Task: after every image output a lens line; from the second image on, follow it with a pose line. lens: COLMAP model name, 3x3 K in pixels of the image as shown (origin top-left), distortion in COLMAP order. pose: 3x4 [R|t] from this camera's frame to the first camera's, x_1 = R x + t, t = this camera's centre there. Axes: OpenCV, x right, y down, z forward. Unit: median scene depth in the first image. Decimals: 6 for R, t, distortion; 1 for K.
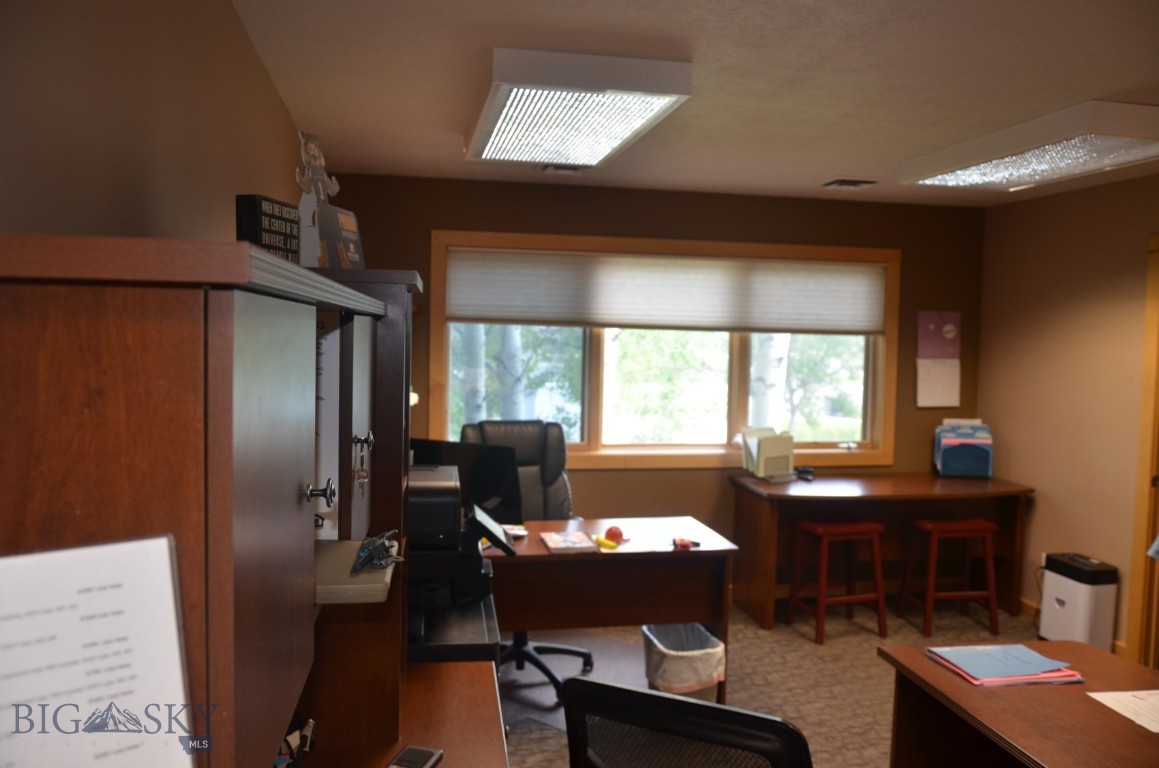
lens RADIAL K [[902.0, 0, 582.4], [0, 902.0, 377.3], [0, 0, 1]] dist [-0.044861, 0.009122]
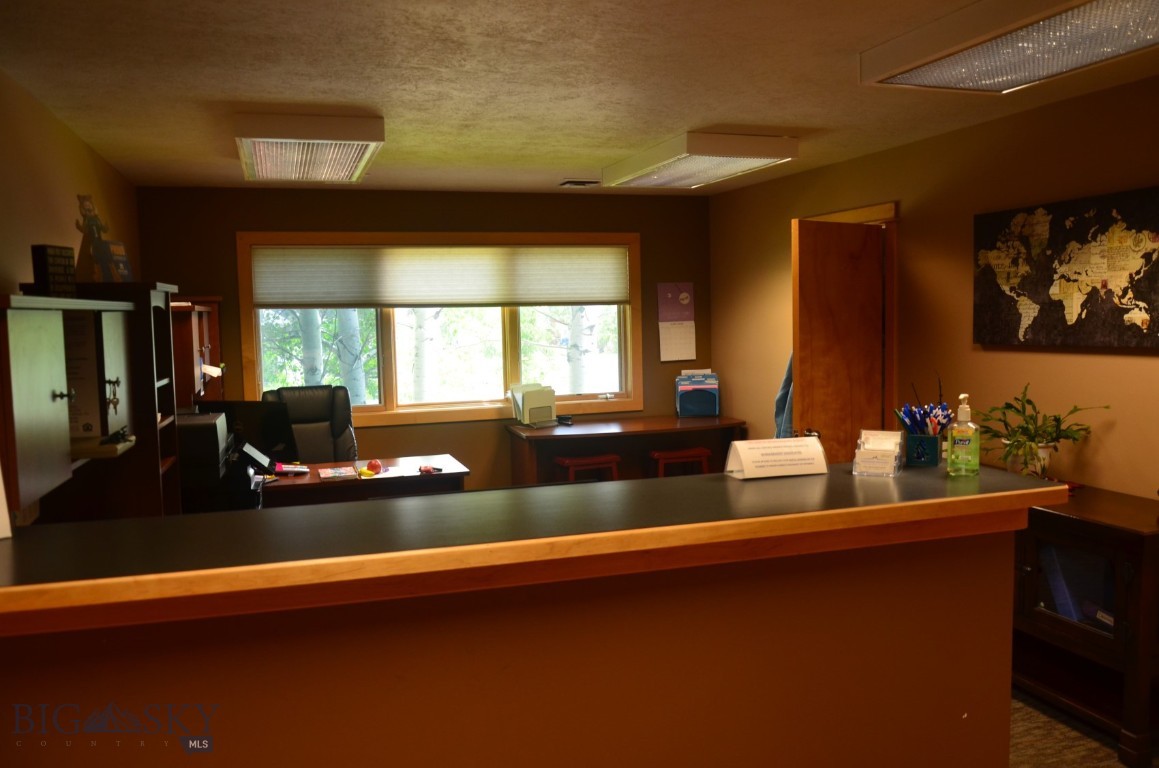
lens RADIAL K [[902.0, 0, 574.2], [0, 902.0, 389.9], [0, 0, 1]] dist [-0.044861, 0.009122]
pose [[0.991324, -0.052240, 0.120610, 0.110545], [0.047222, 0.997911, 0.044093, 0.012462], [-0.122662, -0.038015, 0.991720, -0.214615]]
